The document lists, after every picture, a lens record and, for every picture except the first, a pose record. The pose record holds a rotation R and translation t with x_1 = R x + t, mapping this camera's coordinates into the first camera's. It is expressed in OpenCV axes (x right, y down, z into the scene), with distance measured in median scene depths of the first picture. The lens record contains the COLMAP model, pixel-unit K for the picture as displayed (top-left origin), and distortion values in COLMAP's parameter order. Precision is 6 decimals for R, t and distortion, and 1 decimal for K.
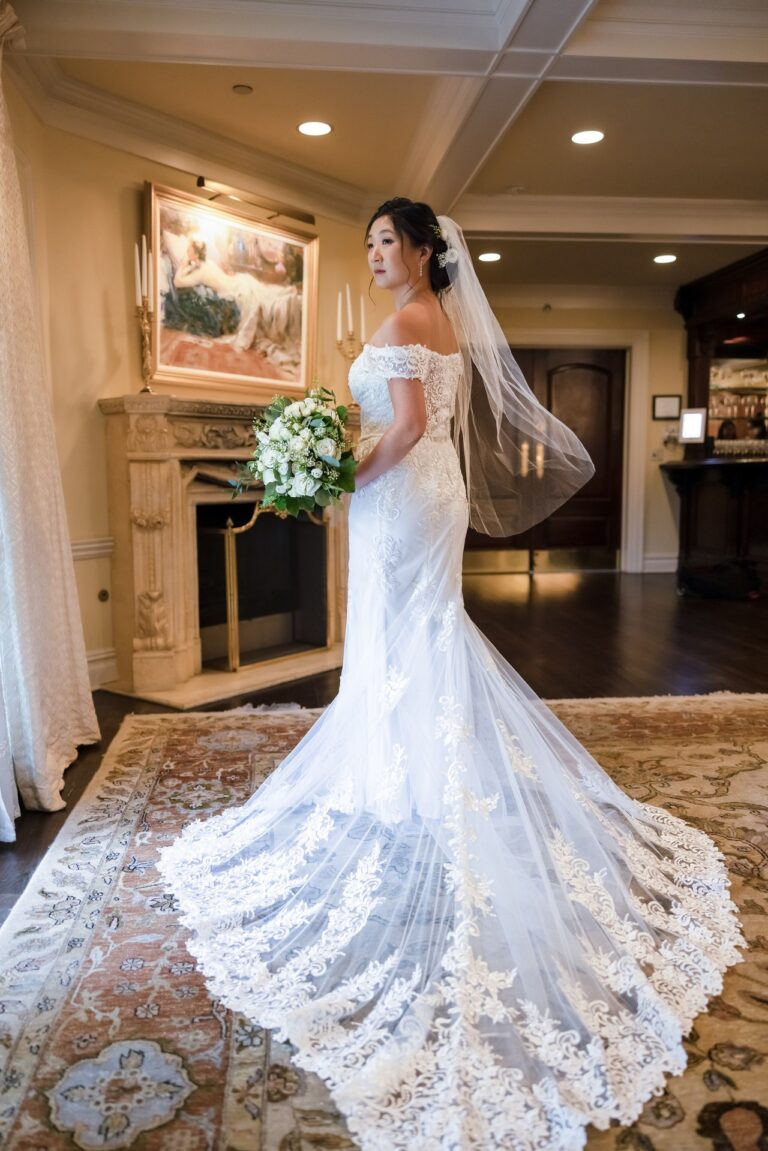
lens RADIAL K [[883.6, 0, 376.9], [0, 883.6, 574.2], [0, 0, 1]] dist [0.010490, -0.014236]
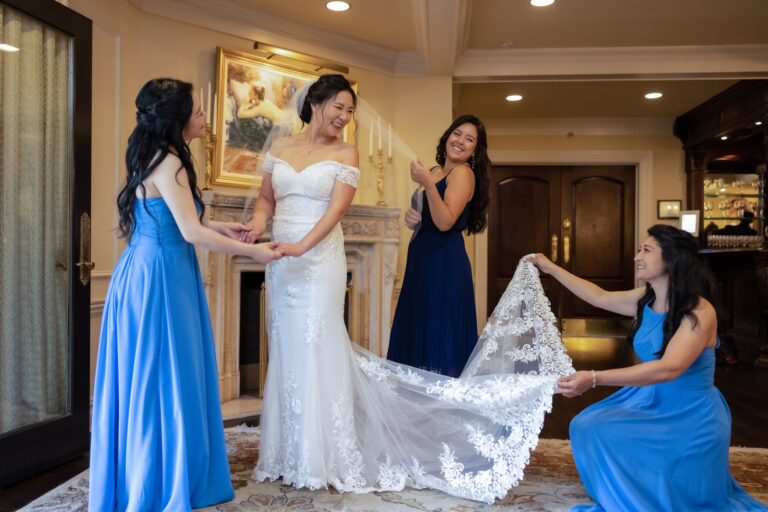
lens RADIAL K [[628.6, 0, 372.6], [0, 628.6, 262.0], [0, 0, 1]] dist [-0.008142, 0.007458]
pose [[0.980450, 0.013859, -0.196279, 0.172217], [-0.036455, 0.993041, -0.111982, 0.006737], [0.193362, 0.116948, 0.974133, 0.089871]]
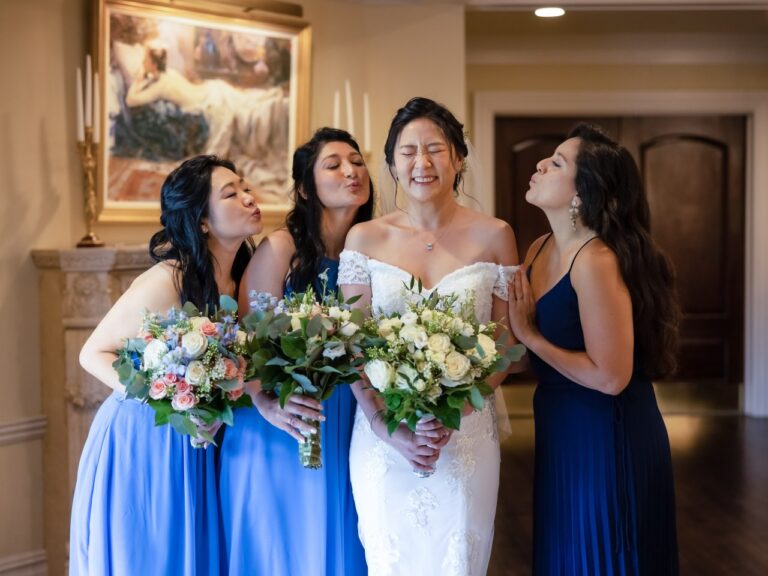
lens RADIAL K [[1275.8, 0, 386.9], [0, 1275.8, 303.0], [0, 0, 1]] dist [0.002885, 0.000000]
pose [[0.998539, 0.002050, -0.053998, 0.074182], [-0.004918, 0.998580, -0.053040, -0.075909], [0.053812, 0.053228, 0.997131, -0.155232]]
